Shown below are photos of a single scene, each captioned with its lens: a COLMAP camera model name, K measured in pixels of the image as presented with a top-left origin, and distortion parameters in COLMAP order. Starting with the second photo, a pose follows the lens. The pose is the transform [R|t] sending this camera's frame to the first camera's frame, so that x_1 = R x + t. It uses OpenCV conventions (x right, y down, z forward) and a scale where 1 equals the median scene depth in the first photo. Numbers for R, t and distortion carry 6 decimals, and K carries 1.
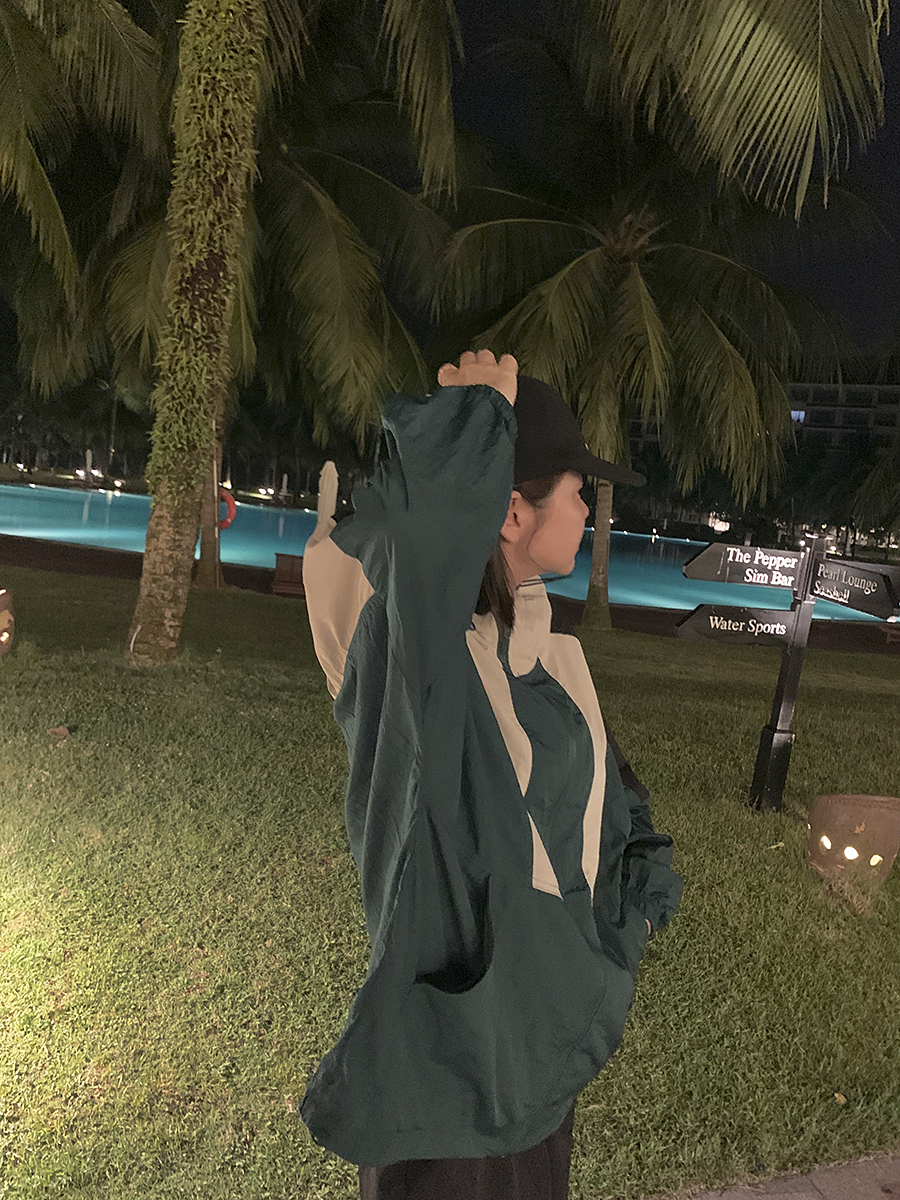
lens RADIAL K [[880.9, 0, 446.5], [0, 880.9, 615.2], [0, 0, 1]] dist [0.004531, -0.002206]
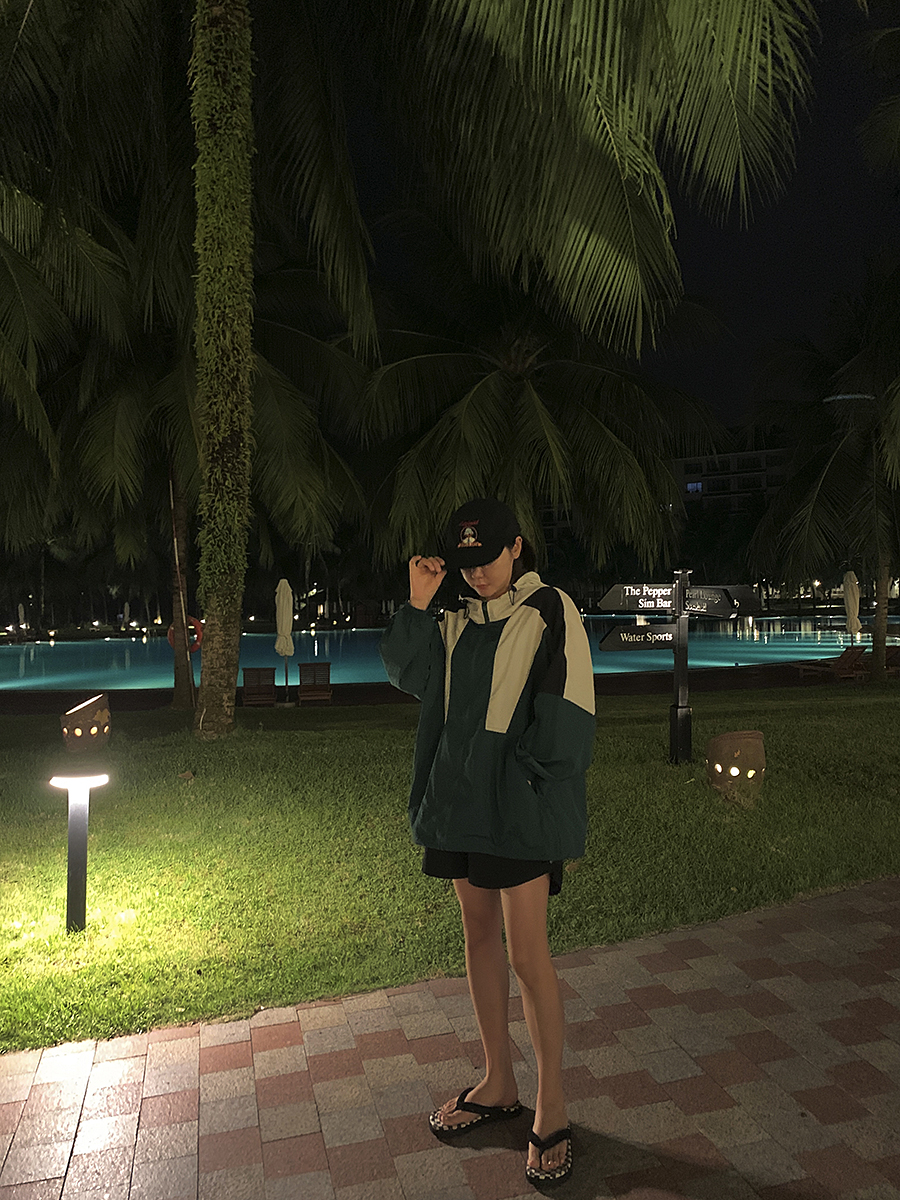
lens RADIAL K [[900.9, 0, 461.2], [0, 900.9, 621.3], [0, 0, 1]] dist [0.052089, -0.002181]
pose [[0.986163, -0.133224, 0.098660, -0.090779], [0.143485, 0.984017, -0.105468, 0.082856], [-0.083032, 0.118165, 0.989516, -0.390476]]
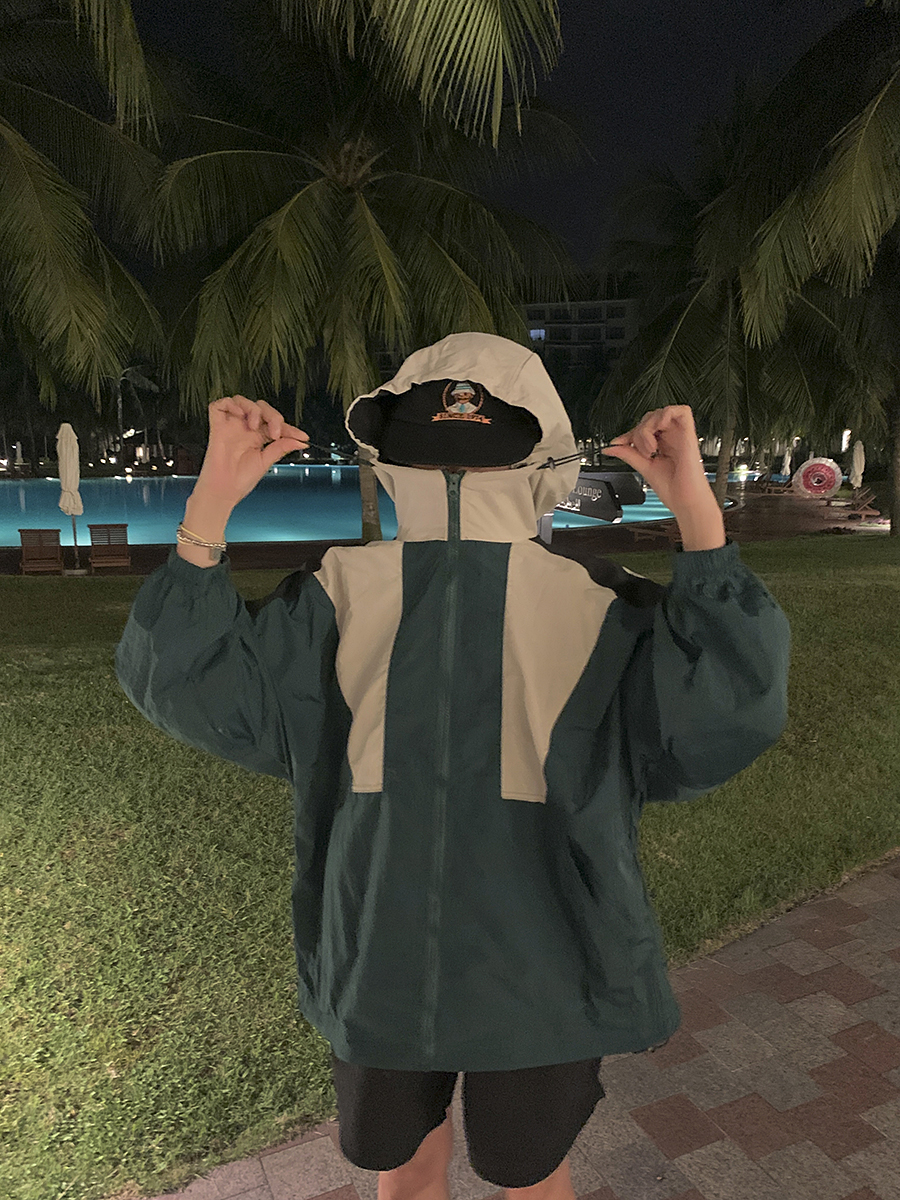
lens RADIAL K [[880.9, 0, 446.5], [0, 880.9, 615.2], [0, 0, 1]] dist [0.004531, -0.002206]
pose [[0.960788, -0.148670, 0.234059, 0.014878], [0.132593, 0.987683, 0.083077, 0.001994], [-0.243527, -0.048785, 0.968666, -0.023348]]
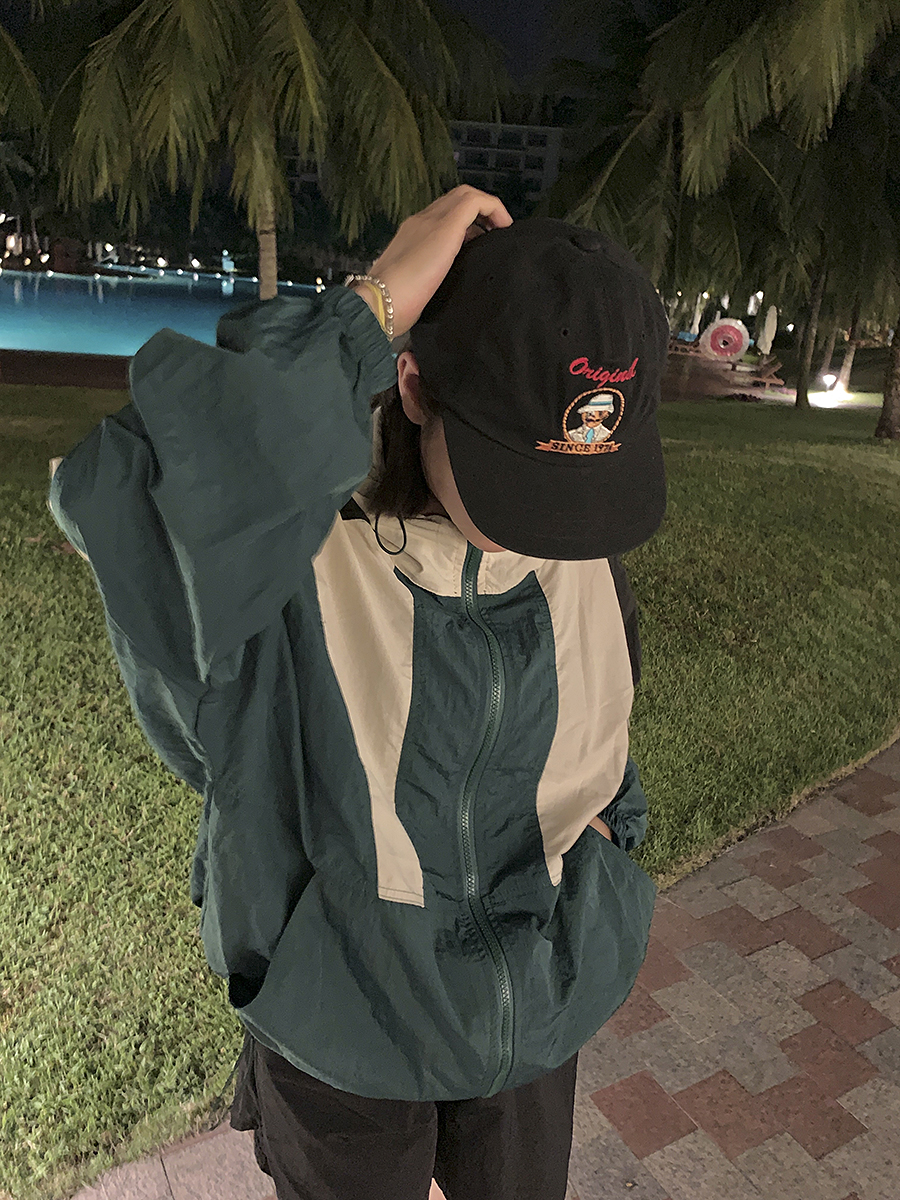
lens RADIAL K [[881.3, 0, 424.5], [0, 881.3, 575.7], [0, 0, 1]] dist [0.000853, -0.002220]
pose [[0.940718, -0.122459, 0.316311, 0.004923], [0.047947, 0.971198, 0.233401, -0.021705], [-0.335783, -0.204398, 0.919495, 0.086605]]
